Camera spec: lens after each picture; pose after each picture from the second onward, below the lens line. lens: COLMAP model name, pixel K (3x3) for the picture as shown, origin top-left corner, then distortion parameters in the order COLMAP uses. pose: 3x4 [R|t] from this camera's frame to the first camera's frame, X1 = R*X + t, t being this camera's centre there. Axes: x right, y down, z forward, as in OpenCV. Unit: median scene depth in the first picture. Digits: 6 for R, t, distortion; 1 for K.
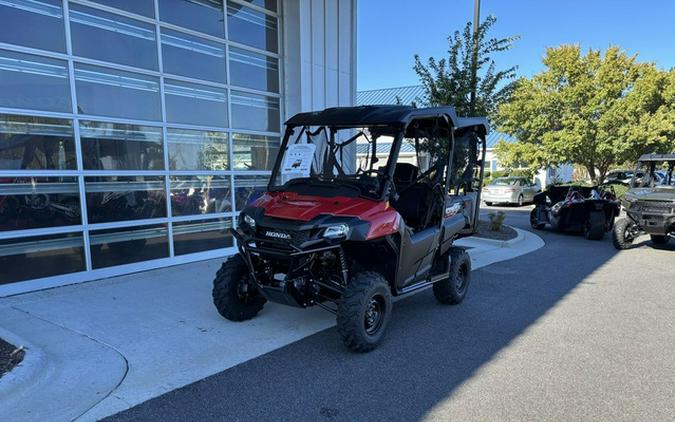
lens RADIAL K [[506.2, 0, 338.9], [0, 506.2, 251.7], [0, 0, 1]] dist [0.032398, -0.035753]
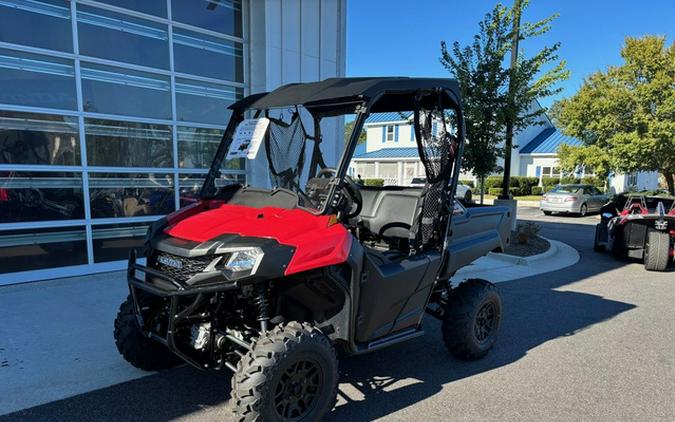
lens RADIAL K [[506.2, 0, 342.0], [0, 506.2, 254.0], [0, 0, 1]] dist [0.032398, -0.035753]
pose [[0.990061, 0.036302, -0.135869, 0.115994], [-0.036903, 0.999317, -0.001904, -0.011208], [0.135707, 0.006899, 0.990725, 0.092523]]
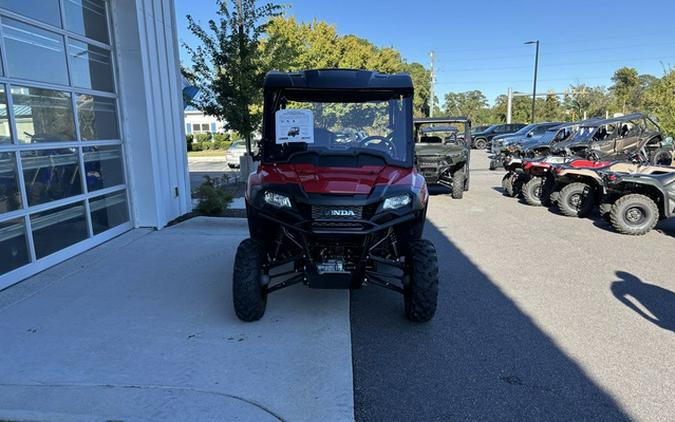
lens RADIAL K [[506.2, 0, 335.7], [0, 506.2, 222.1], [0, 0, 1]] dist [0.032398, -0.035753]
pose [[0.836289, -0.115529, 0.535979, -0.180223], [0.107377, 0.993129, 0.046527, -0.017293], [-0.537671, 0.018642, 0.842949, 0.074350]]
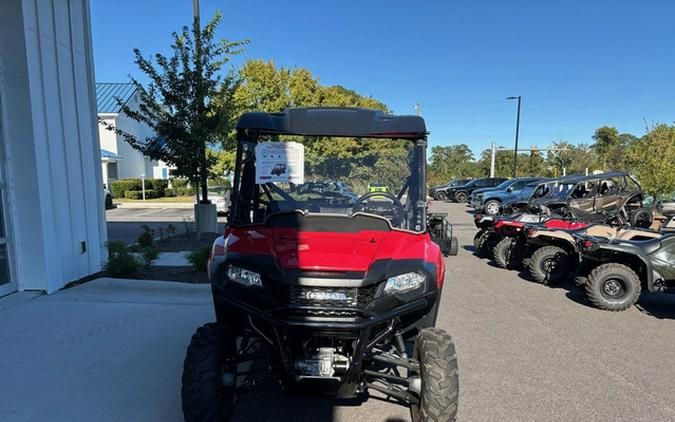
lens RADIAL K [[506.2, 0, 341.3], [0, 506.2, 251.3], [0, 0, 1]] dist [0.032398, -0.035753]
pose [[0.817679, -0.075912, 0.570648, -0.087771], [0.084443, 0.996361, 0.011546, -0.025045], [-0.569448, 0.038747, 0.821114, 0.119077]]
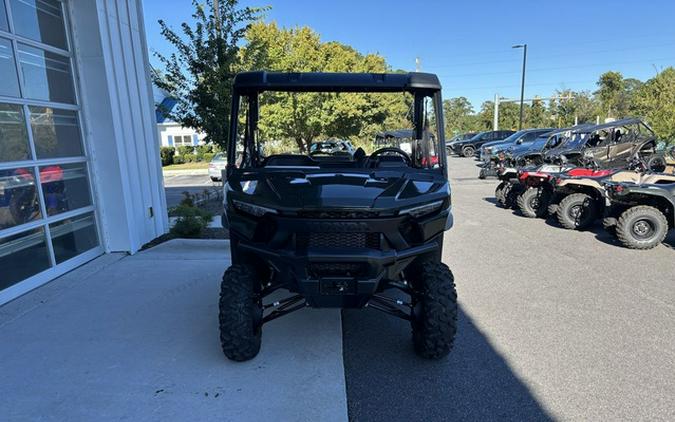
lens RADIAL K [[506.2, 0, 333.7], [0, 506.2, 252.7], [0, 0, 1]] dist [0.032398, -0.035753]
pose [[0.822185, -0.154191, 0.547939, -0.158167], [0.126056, 0.988033, 0.088887, -0.025455], [-0.555087, -0.004011, 0.831783, 0.108829]]
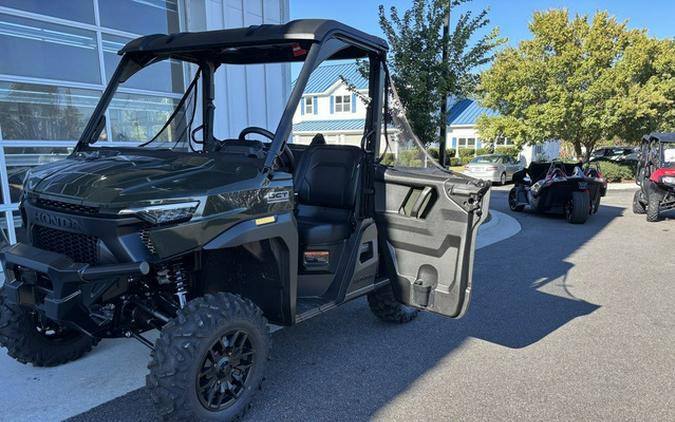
lens RADIAL K [[506.2, 0, 345.7], [0, 506.2, 256.1], [0, 0, 1]] dist [0.032398, -0.035753]
pose [[0.999454, -0.009202, 0.031731, 0.068356], [0.007653, 0.998788, 0.048621, -0.012261], [-0.032140, -0.048352, 0.998313, 0.122634]]
